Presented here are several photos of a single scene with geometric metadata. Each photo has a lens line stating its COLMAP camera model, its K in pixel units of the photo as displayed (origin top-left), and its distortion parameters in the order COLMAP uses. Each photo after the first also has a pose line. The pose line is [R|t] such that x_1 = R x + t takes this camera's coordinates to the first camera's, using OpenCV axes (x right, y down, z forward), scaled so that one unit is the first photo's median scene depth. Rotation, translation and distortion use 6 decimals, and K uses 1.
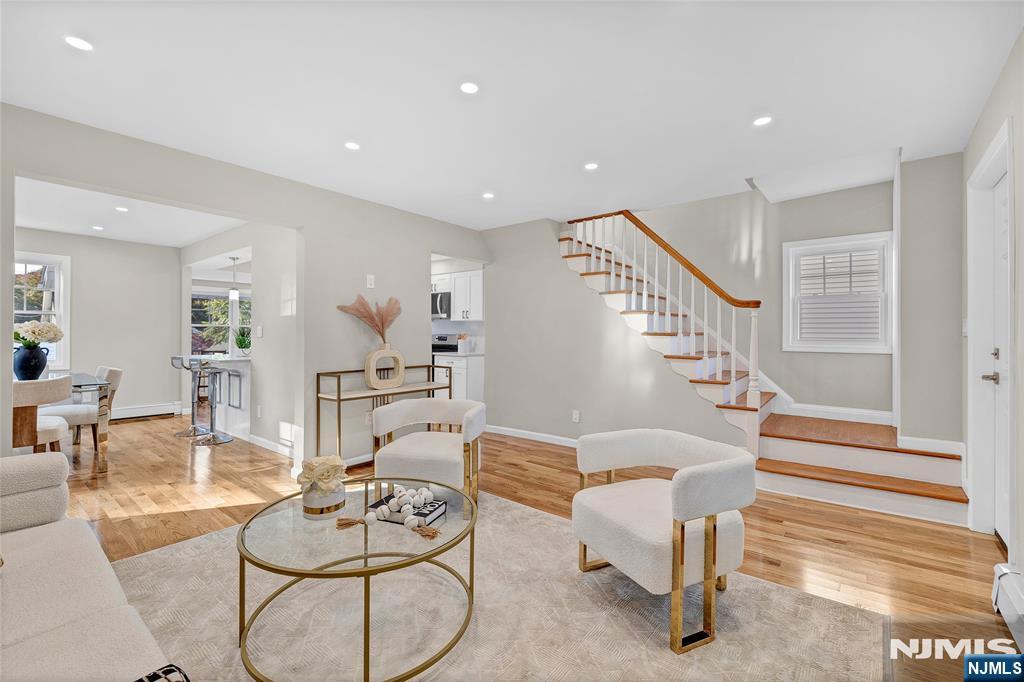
lens RADIAL K [[438.8, 0, 517.3], [0, 438.8, 337.1], [0, 0, 1]] dist [0.000904, 0.000038]
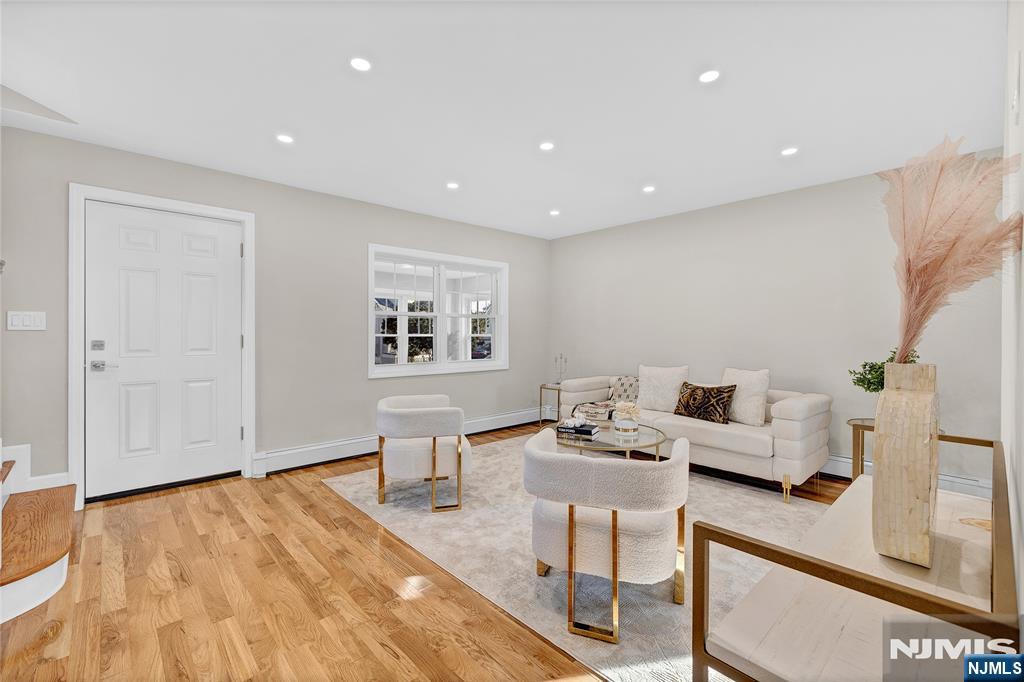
lens RADIAL K [[438.8, 0, 517.3], [0, 438.8, 337.1], [0, 0, 1]] dist [0.000904, 0.000038]
pose [[-0.984789, -0.014613, 0.173141, -0.164111], [-0.010186, 0.999599, 0.026430, -0.020534], [-0.173457, 0.024264, -0.984542, 1.459857]]
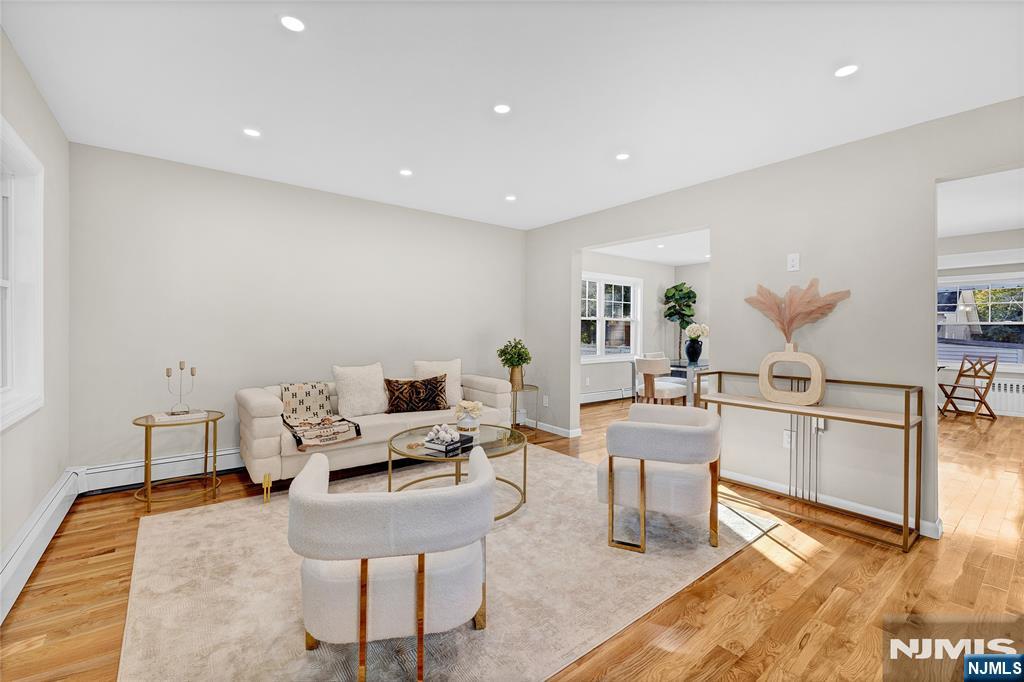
lens RADIAL K [[445.6, 0, 512.0], [0, 445.6, 329.9], [0, 0, 1]] dist [-0.014905, 0.000021]
pose [[-0.264837, -0.011099, -0.964229, 0.614878], [-0.016649, 0.999837, -0.006936, 0.007118], [0.964150, 0.014216, -0.264978, 0.822522]]
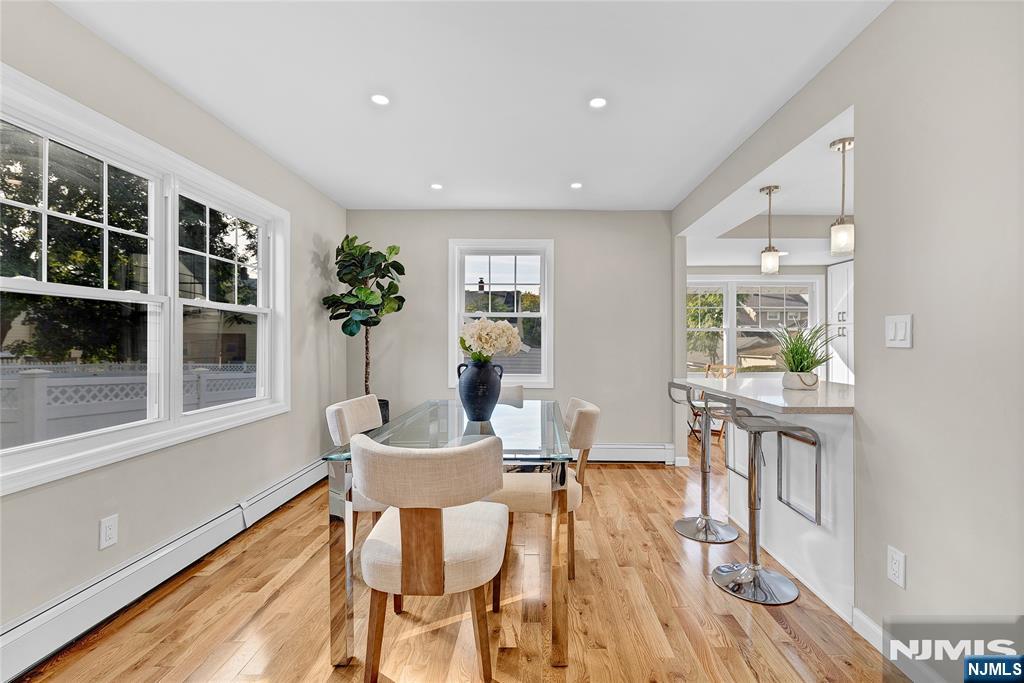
lens RADIAL K [[438.8, 0, 517.3], [0, 438.8, 337.6], [0, 0, 1]] dist [0.000904, 0.000038]
pose [[0.585549, -0.010351, -0.810571, -0.620932], [-0.001620, 0.999902, -0.013939, -0.004280], [0.810636, 0.009475, 0.585474, 0.716796]]
